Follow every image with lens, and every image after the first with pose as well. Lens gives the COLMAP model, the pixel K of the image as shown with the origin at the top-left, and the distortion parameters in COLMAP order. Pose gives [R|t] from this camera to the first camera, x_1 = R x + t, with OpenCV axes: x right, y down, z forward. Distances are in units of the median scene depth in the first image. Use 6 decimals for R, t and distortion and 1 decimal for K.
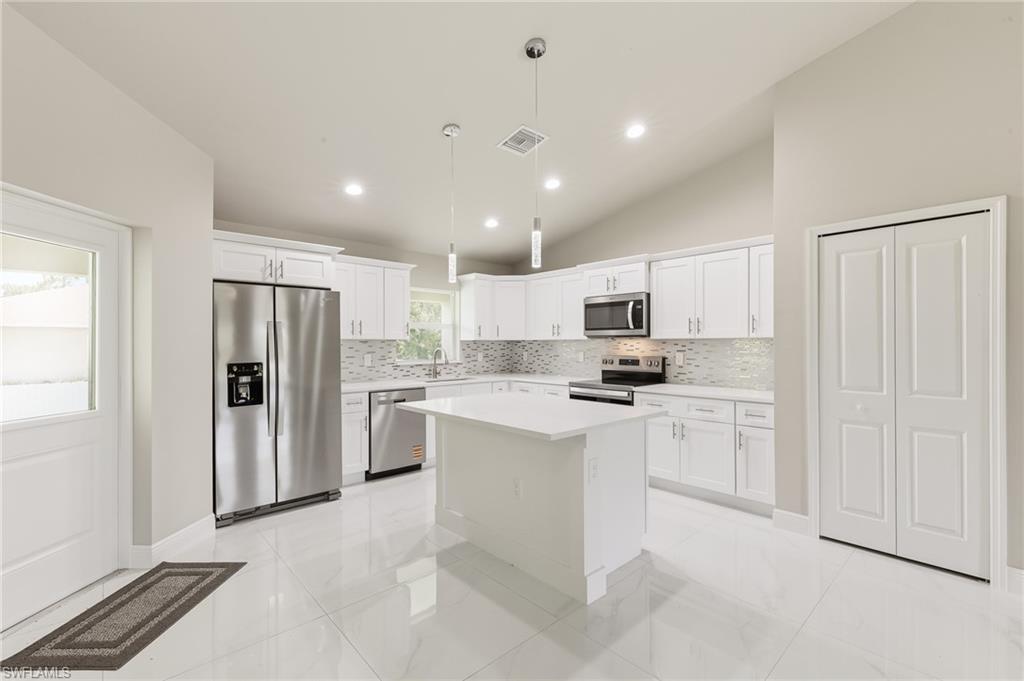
lens RADIAL K [[437.9, 0, 515.2], [0, 437.9, 345.9], [0, 0, 1]] dist [-0.001148, -0.002085]
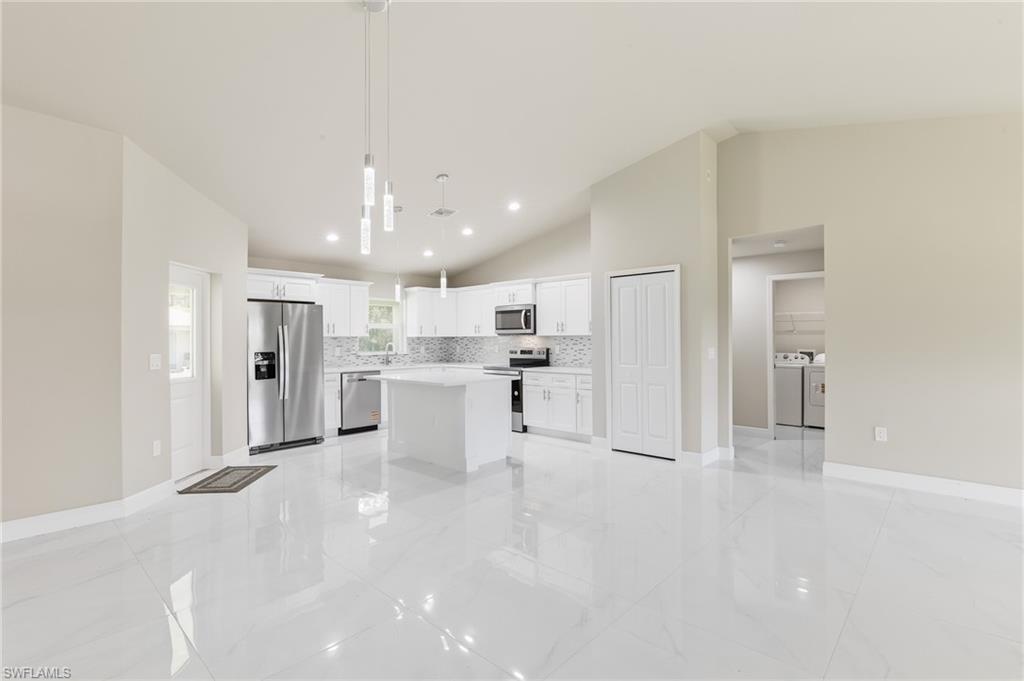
lens RADIAL K [[482.6, 0, 514.9], [0, 482.6, 339.8], [0, 0, 1]] dist [-0.009790, 0.000445]
pose [[0.996919, -0.003297, 0.078366, 0.127633], [0.003482, 0.999991, -0.002228, 0.001031], [-0.078358, 0.002494, 0.996922, -0.702984]]
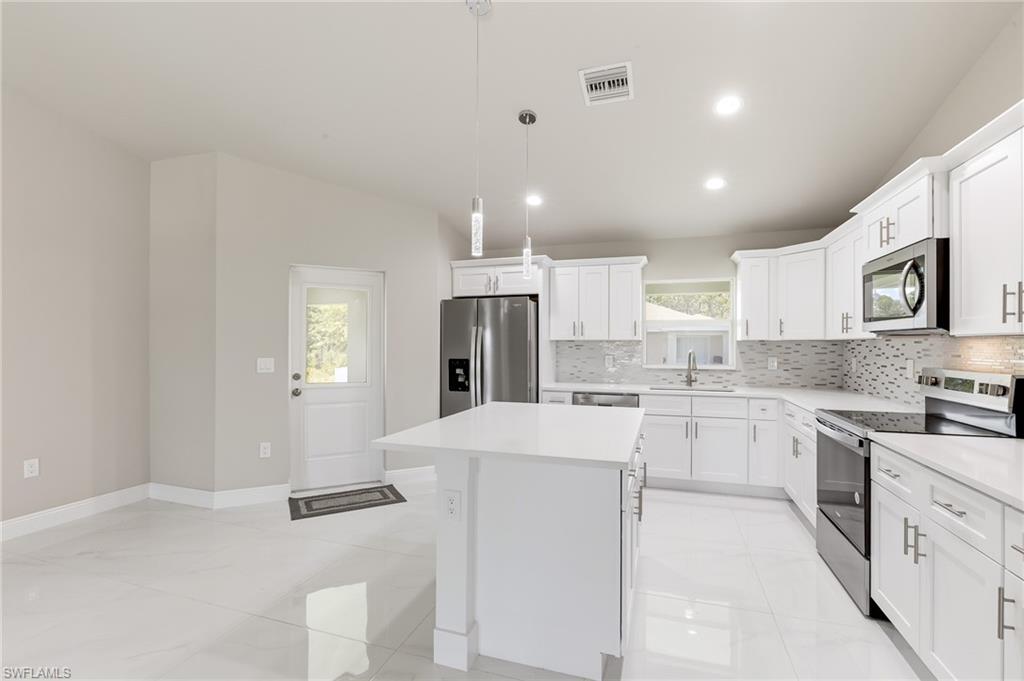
lens RADIAL K [[457.8, 0, 517.3], [0, 457.8, 345.1], [0, 0, 1]] dist [-0.002062, -0.001115]
pose [[0.484396, 0.004046, -0.874840, 0.589953], [-0.007372, 0.999973, 0.000544, -0.003377], [0.874818, 0.006186, 0.484412, 0.422687]]
